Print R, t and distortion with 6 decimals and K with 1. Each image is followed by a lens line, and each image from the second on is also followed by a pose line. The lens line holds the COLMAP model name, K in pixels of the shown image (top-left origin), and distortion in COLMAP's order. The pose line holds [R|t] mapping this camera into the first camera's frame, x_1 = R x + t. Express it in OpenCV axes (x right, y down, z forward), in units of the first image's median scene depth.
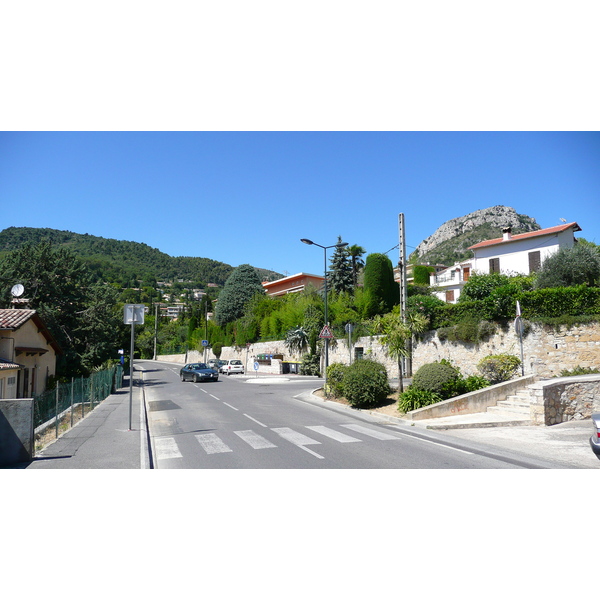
lens RADIAL K [[470.7, 0, 299.2], [0, 470.7, 302.7], [0, 0, 1]] dist [-0.004656, -0.008119]
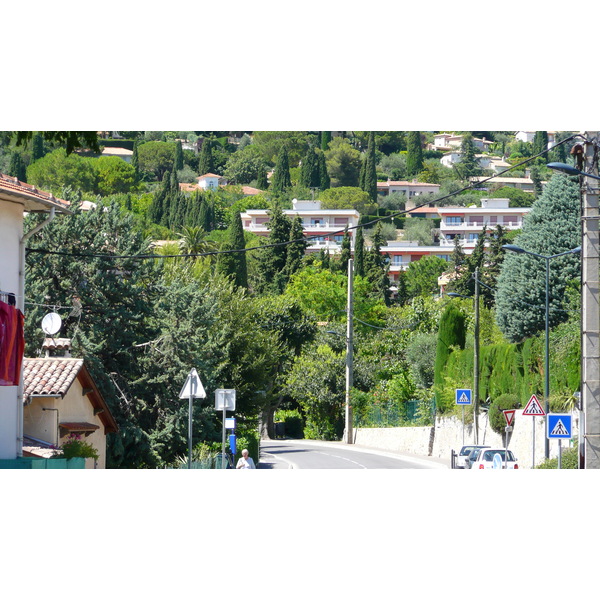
lens RADIAL K [[3950.0, 0, 300.2], [0, 3950.0, 299.7], [0, 0, 1]] dist [2.023772, 0.000000]
pose [[0.936177, 0.007436, -0.351451, 1.119087], [0.022749, 0.996399, 0.081679, -0.356420], [0.350793, -0.084461, 0.932636, -2.747880]]
